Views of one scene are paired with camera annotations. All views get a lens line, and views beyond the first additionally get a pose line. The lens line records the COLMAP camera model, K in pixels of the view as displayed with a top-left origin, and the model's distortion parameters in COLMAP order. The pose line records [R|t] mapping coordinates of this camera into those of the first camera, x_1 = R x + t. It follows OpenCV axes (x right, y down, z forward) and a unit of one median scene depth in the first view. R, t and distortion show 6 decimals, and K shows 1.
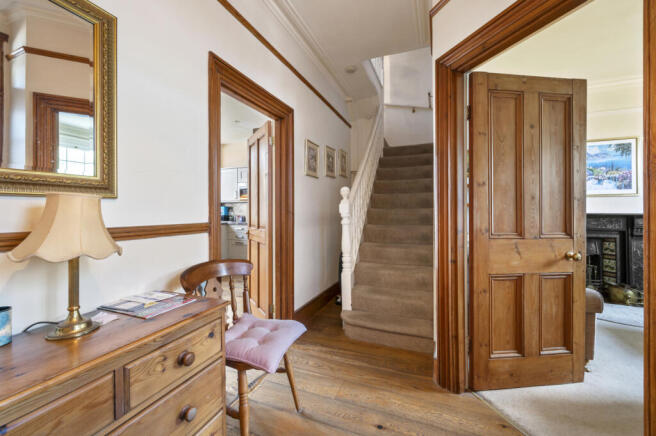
lens RADIAL K [[265.2, 0, 328.6], [0, 265.2, 210.7], [0, 0, 1]] dist [-0.004416, 0.000118]
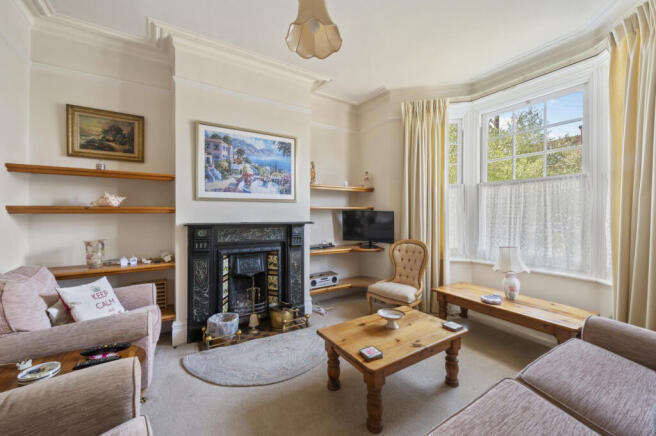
lens RADIAL K [[265.2, 0, 330.7], [0, 265.2, 218.4], [0, 0, 1]] dist [-0.004416, 0.000118]
pose [[0.591269, 0.001570, 0.806473, 0.487629], [-0.005311, 0.999984, 0.001947, -0.003264], [-0.806457, -0.005435, 0.591268, 0.346594]]
